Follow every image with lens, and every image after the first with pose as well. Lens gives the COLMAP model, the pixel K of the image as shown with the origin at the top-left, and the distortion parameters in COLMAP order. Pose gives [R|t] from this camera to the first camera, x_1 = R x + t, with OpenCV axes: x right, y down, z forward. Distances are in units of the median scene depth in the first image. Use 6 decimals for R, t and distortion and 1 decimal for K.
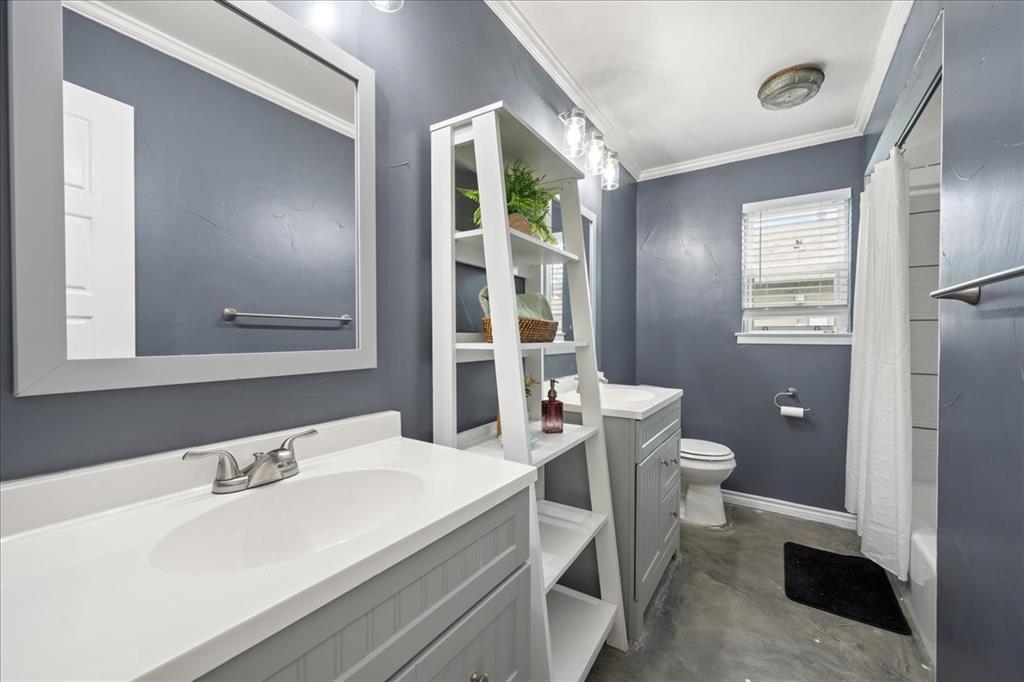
lens RADIAL K [[403.9, 0, 508.3], [0, 403.9, 339.7], [0, 0, 1]] dist [0.000814, -0.000504]
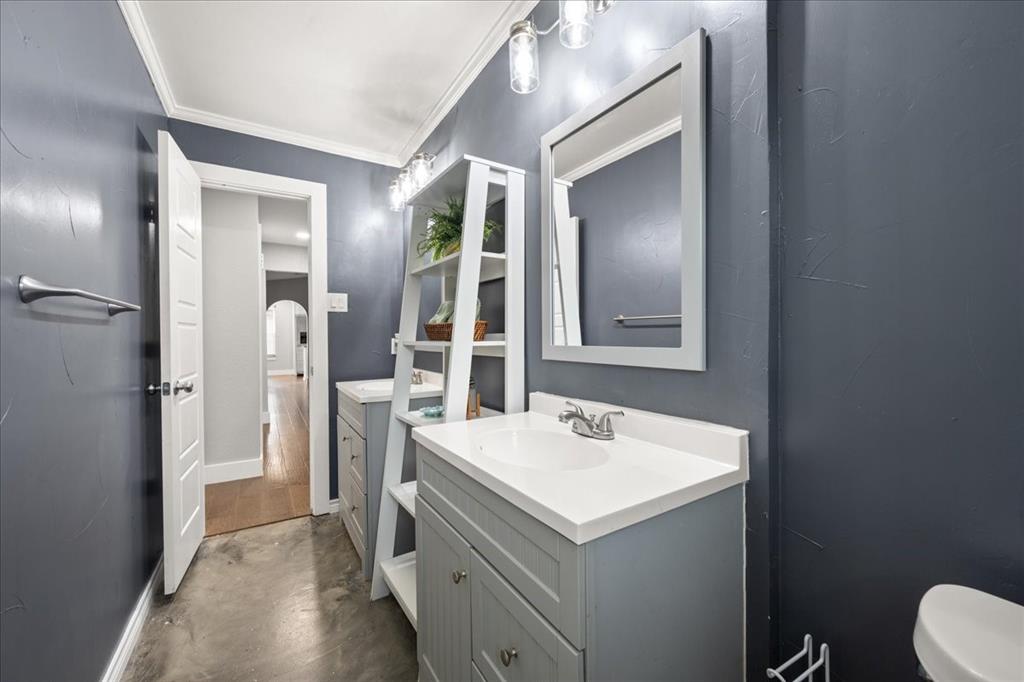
lens RADIAL K [[403.9, 0, 507.7], [0, 403.9, 338.8], [0, 0, 1]] dist [0.000814, -0.000504]
pose [[-0.399170, 0.011923, -0.916800, 0.791275], [-0.001984, 0.999902, 0.013867, -0.013724], [0.916875, 0.007354, -0.399107, 1.199284]]
